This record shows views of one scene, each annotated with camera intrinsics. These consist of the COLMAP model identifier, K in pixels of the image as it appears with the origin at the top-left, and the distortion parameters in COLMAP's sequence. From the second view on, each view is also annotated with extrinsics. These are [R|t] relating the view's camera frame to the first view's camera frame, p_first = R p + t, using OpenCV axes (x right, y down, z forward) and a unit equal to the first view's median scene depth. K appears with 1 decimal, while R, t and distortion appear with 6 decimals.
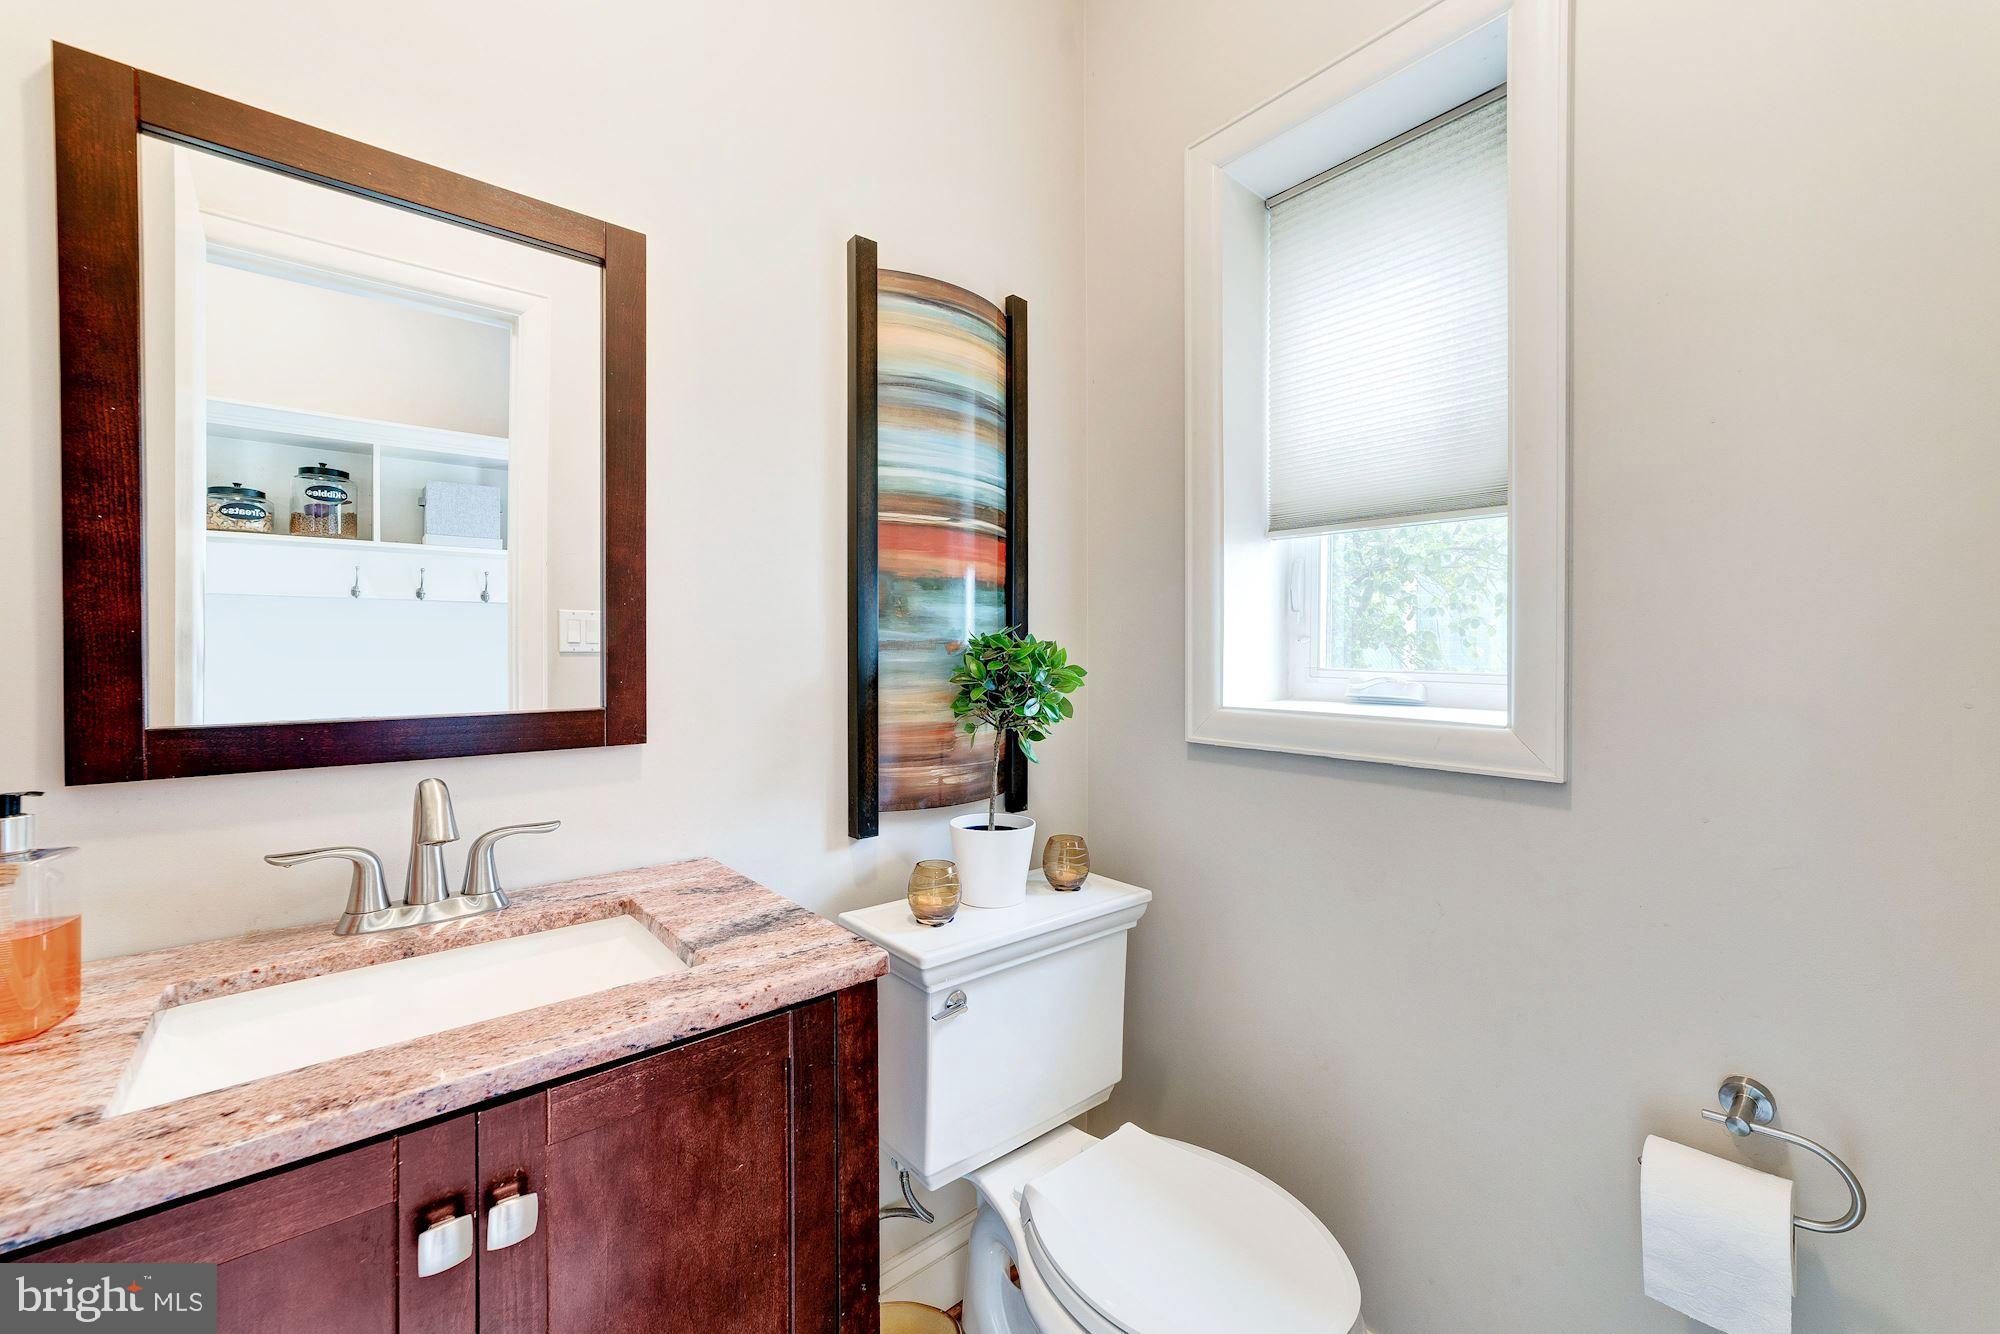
lens RADIAL K [[781.1, 0, 996.4], [0, 781.1, 656.6], [0, 0, 1]] dist [0.001758, 0.002790]
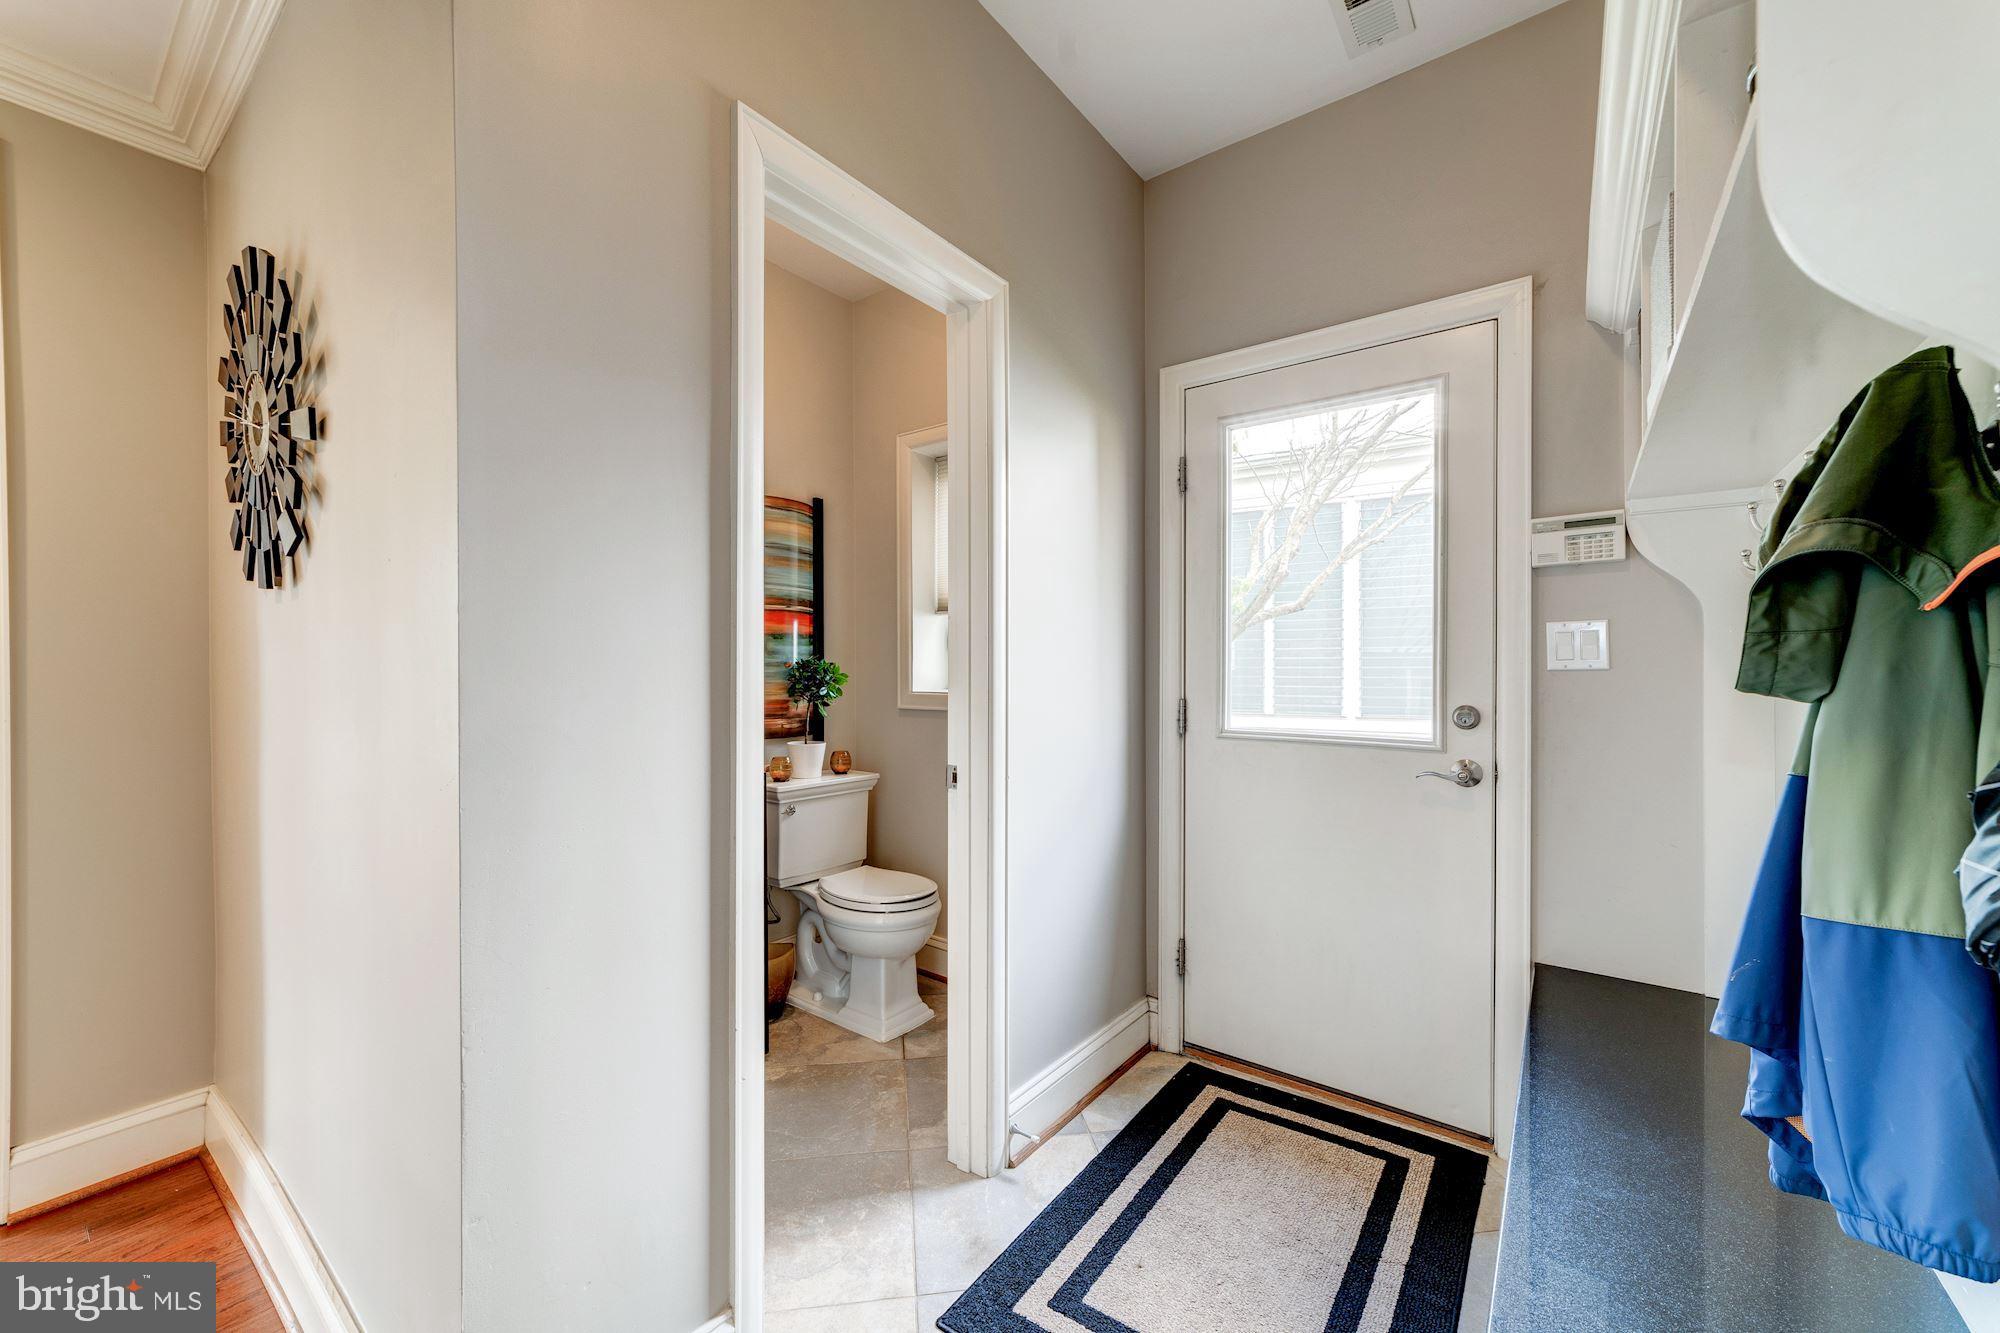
lens RADIAL K [[781.1, 0, 1007.8], [0, 781.1, 675.2], [0, 0, 1]] dist [0.001758, 0.002790]
pose [[0.972178, -0.002875, 0.234227, 0.031465], [0.004078, 0.999981, -0.004651, 0.028143], [-0.234209, 0.005477, 0.972171, -1.274961]]
